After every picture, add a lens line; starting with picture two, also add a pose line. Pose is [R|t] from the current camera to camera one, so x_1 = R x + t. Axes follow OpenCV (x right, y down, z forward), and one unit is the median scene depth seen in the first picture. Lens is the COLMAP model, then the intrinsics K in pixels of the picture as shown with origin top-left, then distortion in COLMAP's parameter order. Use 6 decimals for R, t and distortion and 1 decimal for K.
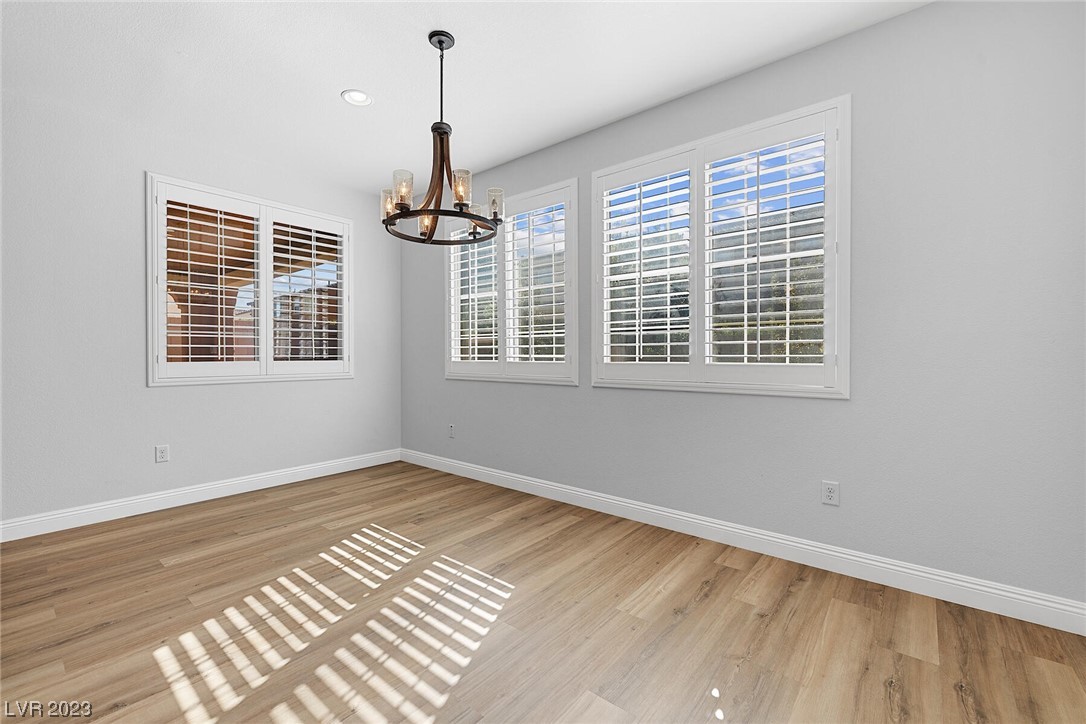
lens RADIAL K [[462.6, 0, 539.8], [0, 462.6, 357.9], [0, 0, 1]] dist [-0.000210, -0.000093]
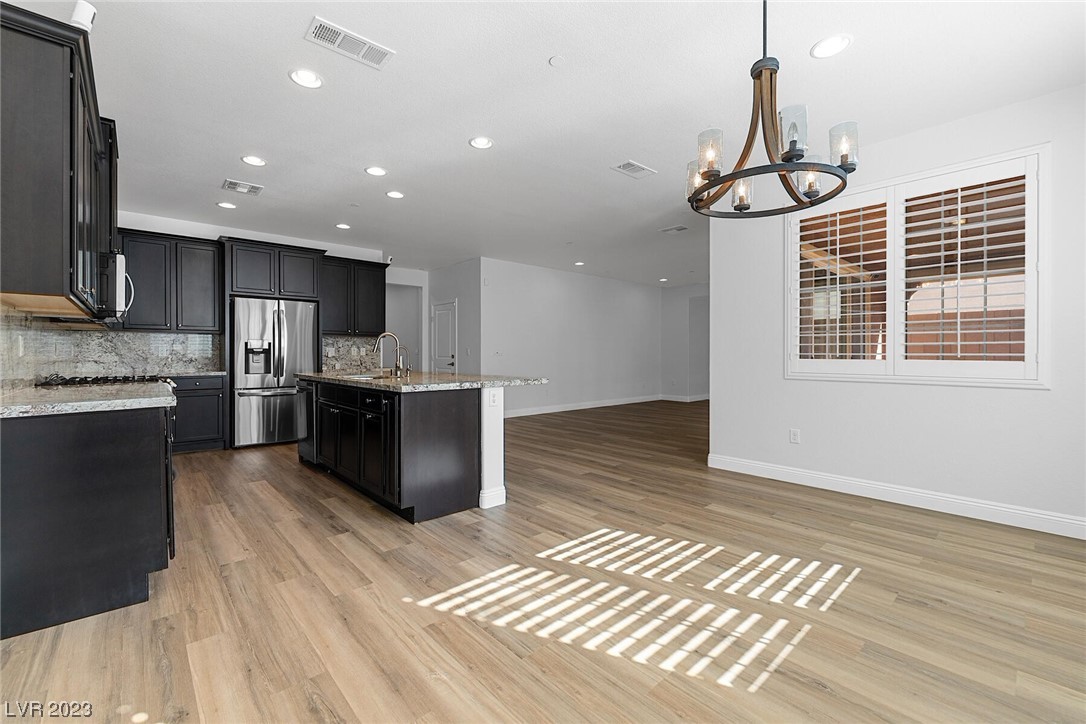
lens RADIAL K [[462.6, 0, 539.8], [0, 462.6, 357.9], [0, 0, 1]] dist [-0.000210, -0.000093]
pose [[-0.159485, 0.010604, -0.987143, 0.600573], [-0.006896, 0.999906, 0.011855, -0.004084], [0.987176, 0.008698, -0.159397, 0.717244]]
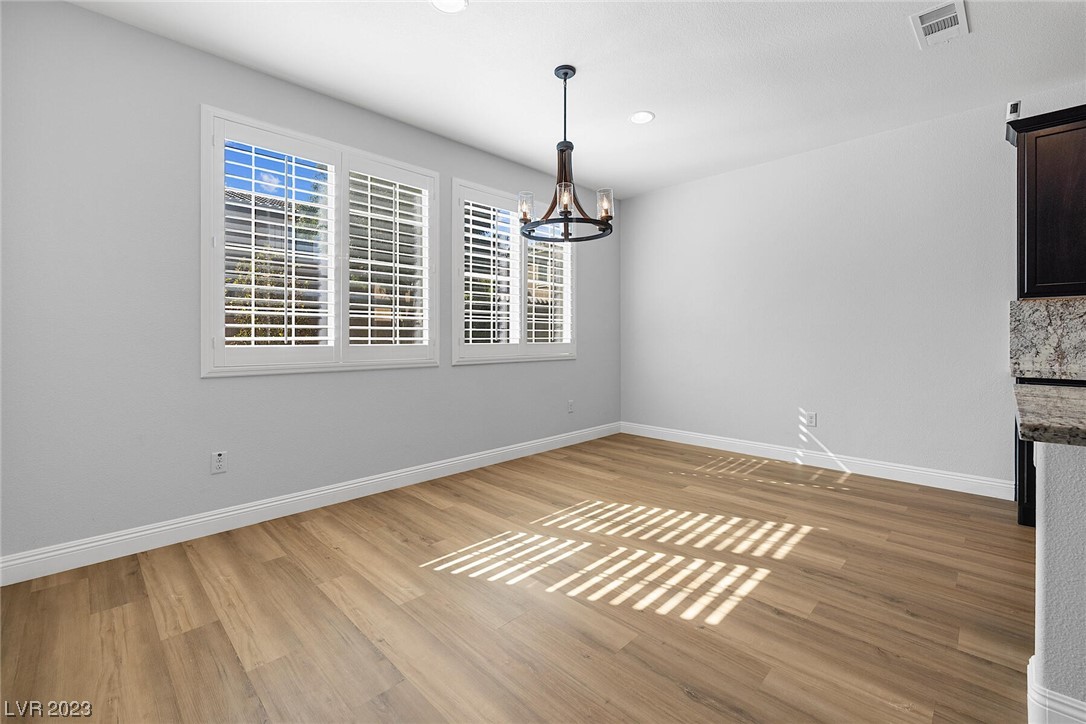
lens RADIAL K [[442.2, 0, 563.9], [0, 442.2, 341.0], [0, 0, 1]] dist [-0.000389, -0.000033]
pose [[0.073738, -0.004250, 0.997269, -1.276251], [0.009078, 0.999952, 0.003590, 0.000244], [-0.997236, 0.008789, 0.073773, 0.875070]]
